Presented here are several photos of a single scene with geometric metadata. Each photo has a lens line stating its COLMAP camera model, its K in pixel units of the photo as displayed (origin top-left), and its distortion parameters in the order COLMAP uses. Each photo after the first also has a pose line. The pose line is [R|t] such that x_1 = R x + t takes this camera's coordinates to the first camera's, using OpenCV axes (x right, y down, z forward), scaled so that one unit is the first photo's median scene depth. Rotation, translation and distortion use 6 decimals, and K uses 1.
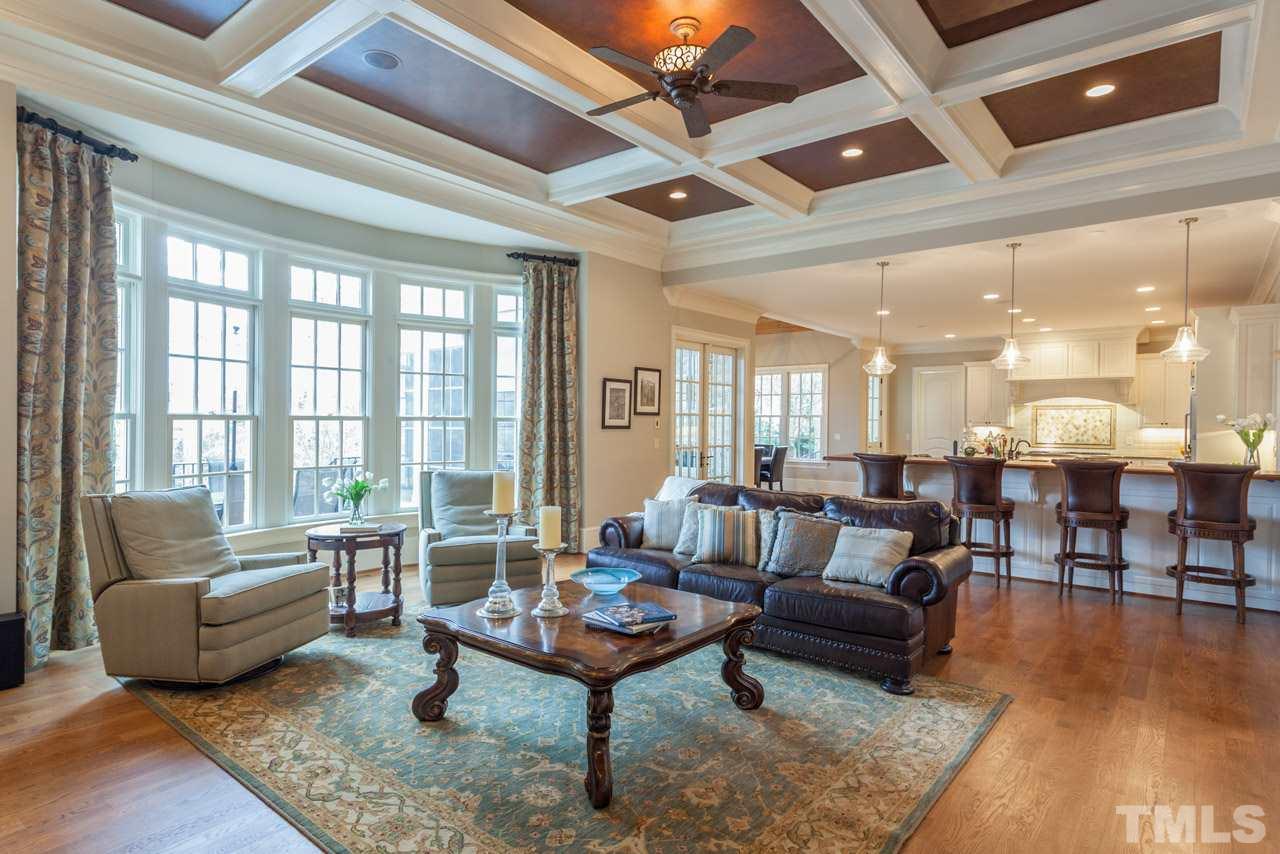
lens RADIAL K [[693.1, 0, 640.0], [0, 693.1, 427.0], [0, 0, 1]] dist [0.082281, 0.000174]
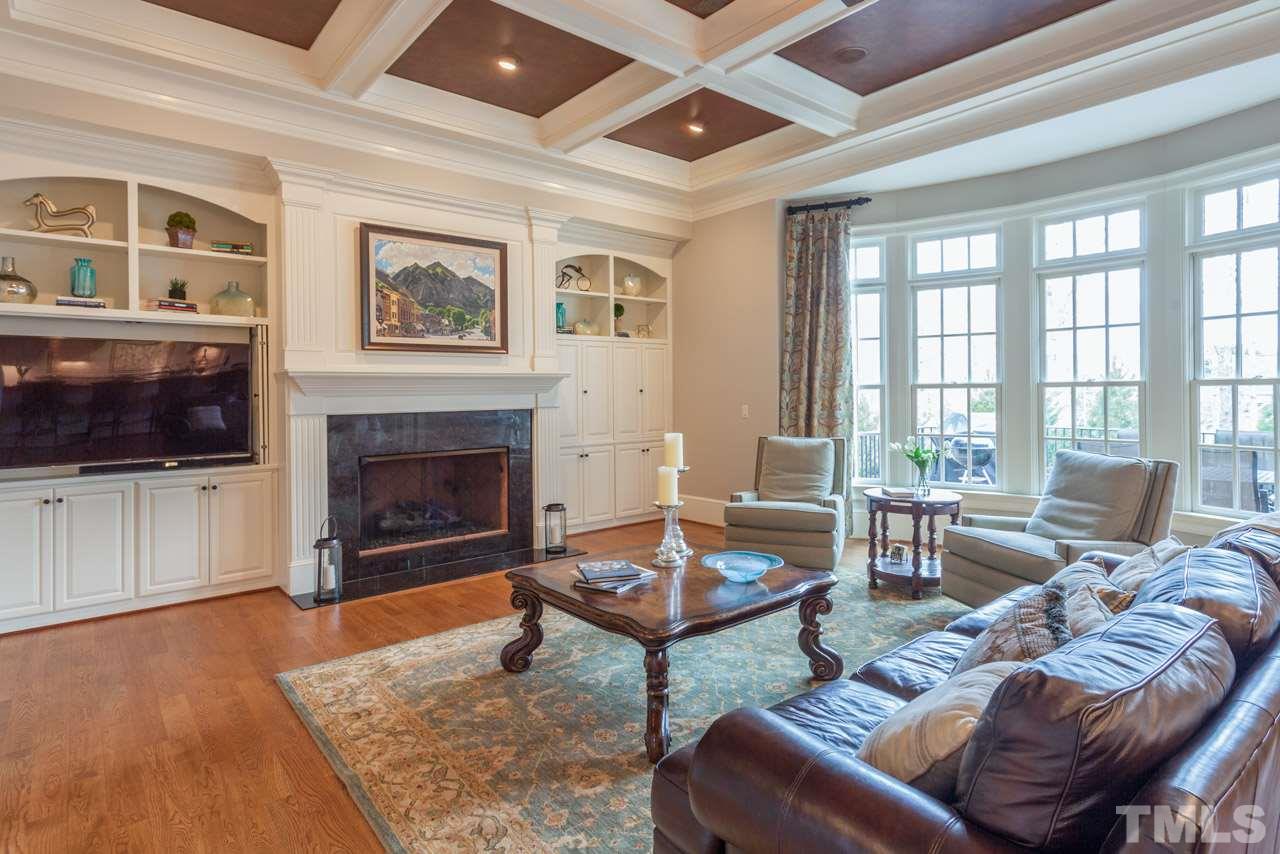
lens RADIAL K [[673.6, 0, 639.9], [0, 673.6, 390.2], [0, 0, 1]] dist [-0.000279, 0.000012]
pose [[-0.187832, -0.000279, -0.982201, 0.629877], [-0.002147, 0.999998, 0.000127, -0.005051], [0.982199, 0.002133, -0.187832, 0.793741]]
